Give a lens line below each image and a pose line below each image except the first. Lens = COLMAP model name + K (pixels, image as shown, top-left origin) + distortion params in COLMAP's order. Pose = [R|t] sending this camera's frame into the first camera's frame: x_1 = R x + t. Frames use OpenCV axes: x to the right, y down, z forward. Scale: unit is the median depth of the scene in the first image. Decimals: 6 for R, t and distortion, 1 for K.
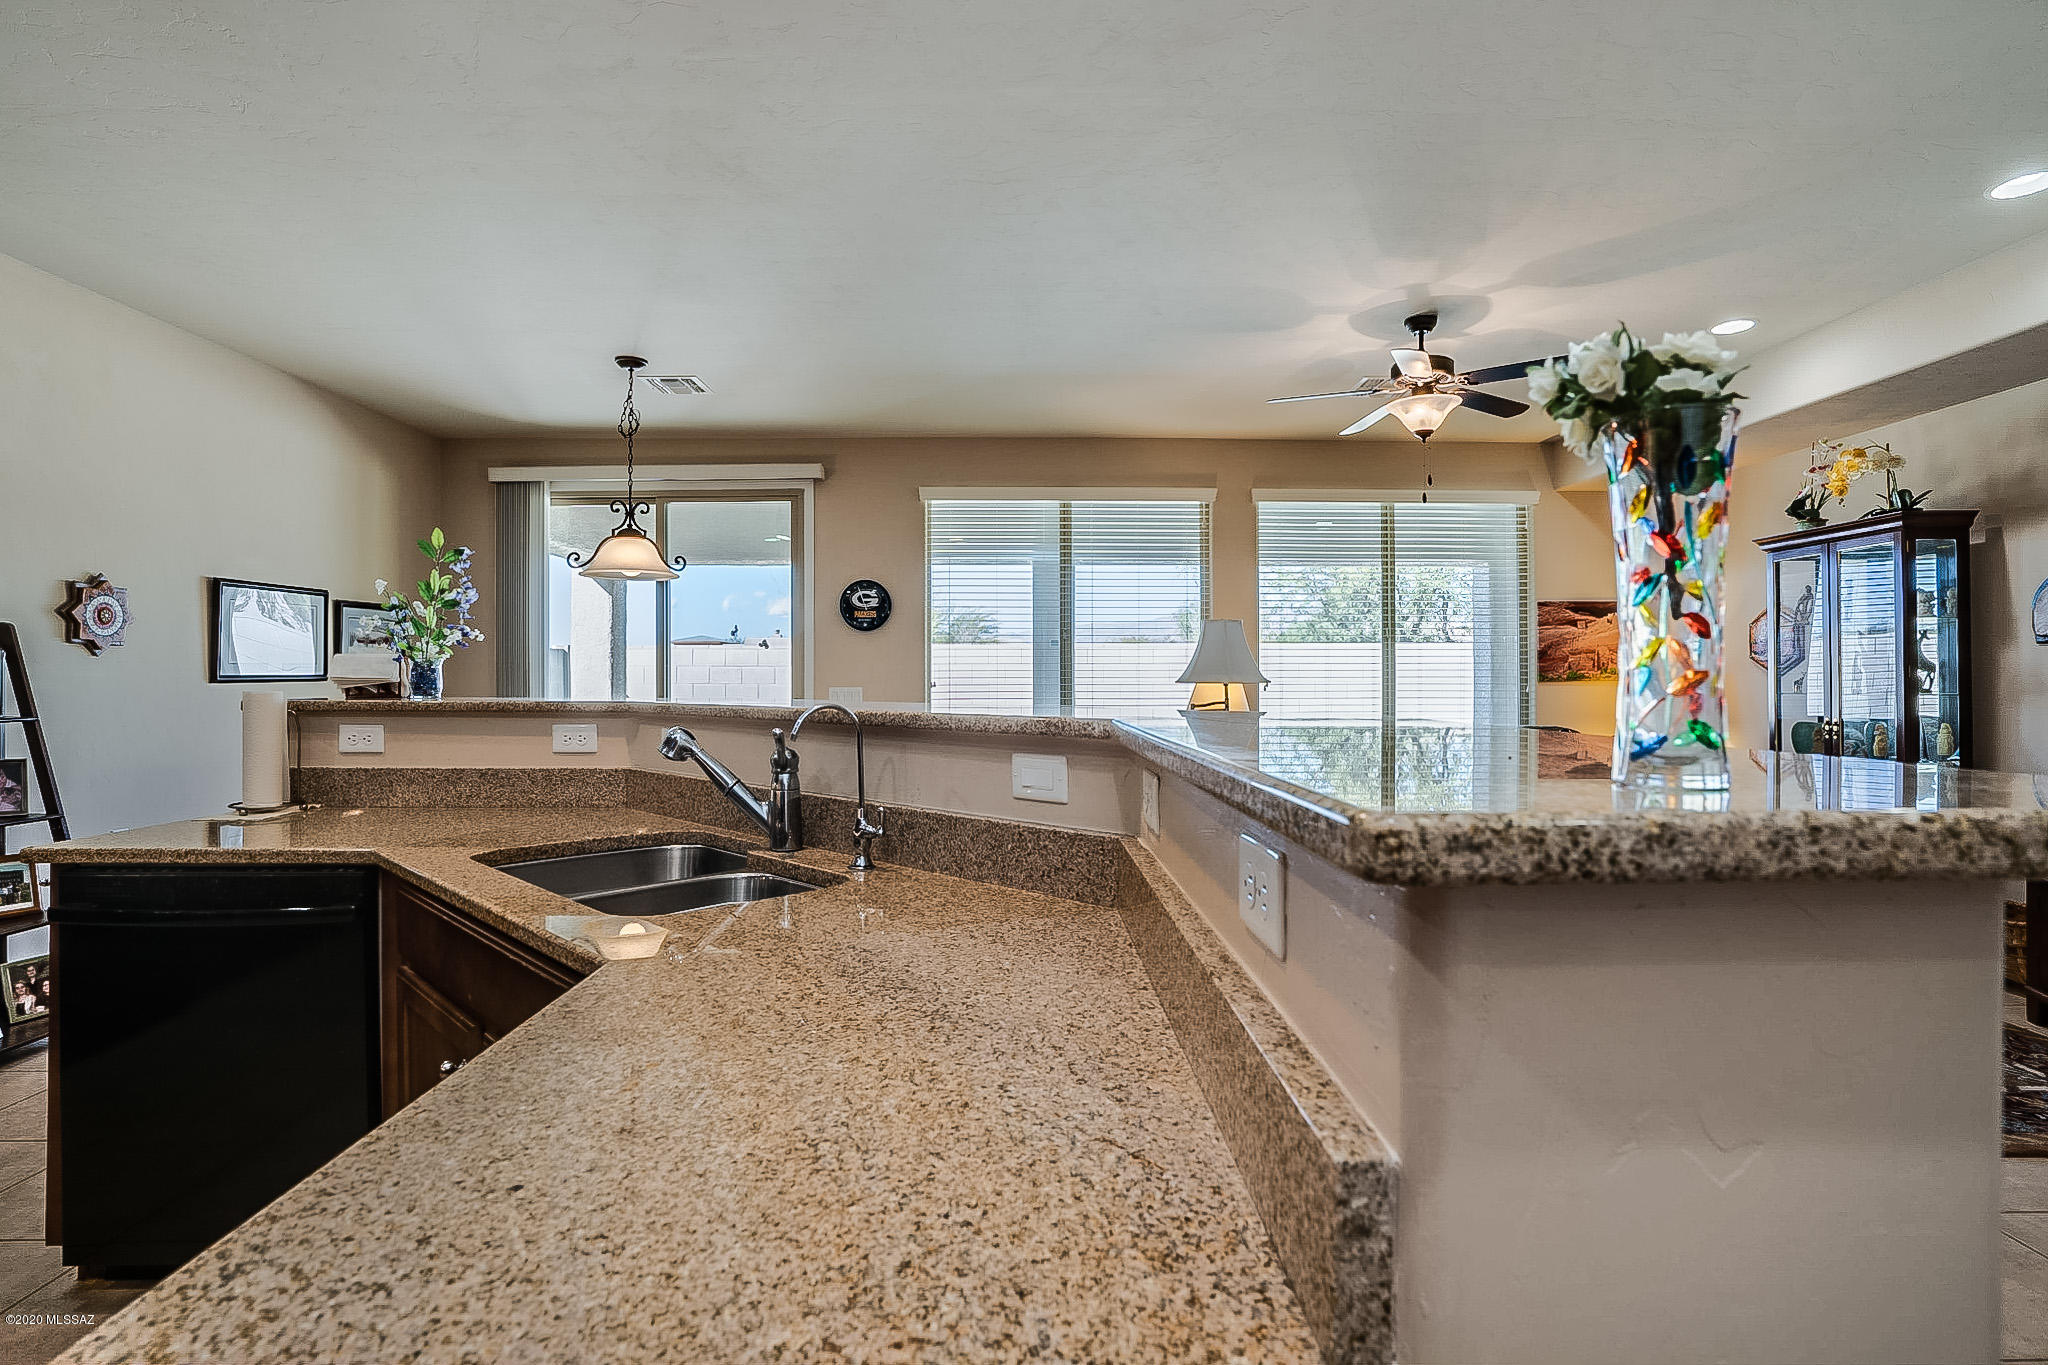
lens RADIAL K [[967.6, 0, 1022.9], [0, 967.6, 673.0], [0, 0, 1]] dist [-0.044812, 0.010299]
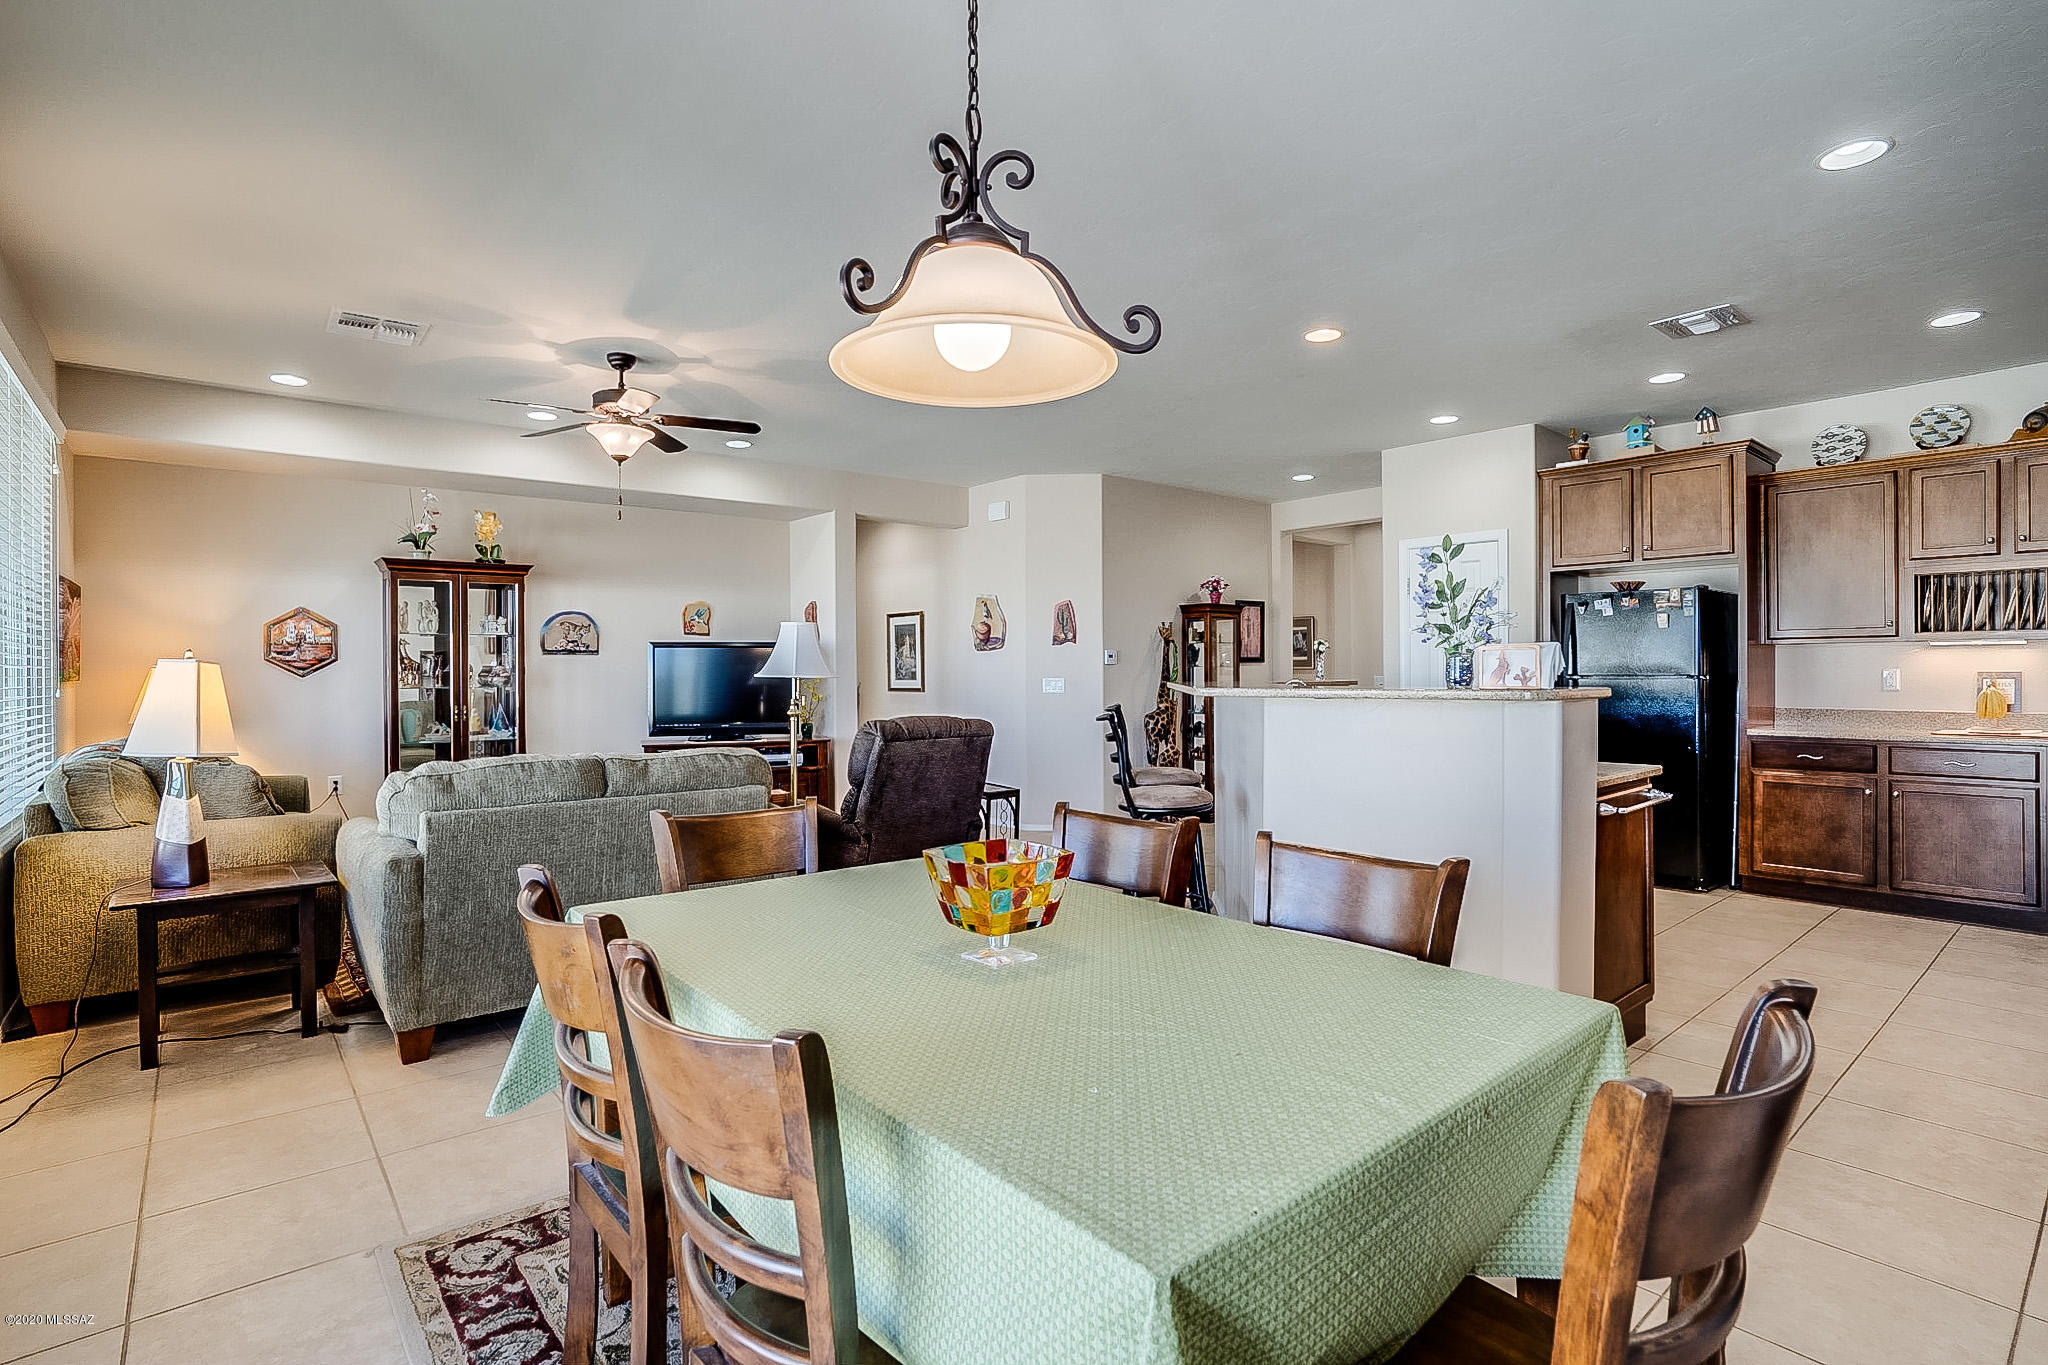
lens RADIAL K [[967.6, 0, 1031.0], [0, 967.6, 689.0], [0, 0, 1]] dist [-0.044812, 0.010299]
pose [[-0.639599, -0.008662, 0.768660, -0.674314], [0.004467, 0.999878, 0.014985, 0.007021], [-0.768695, 0.013018, -0.639483, 1.196706]]
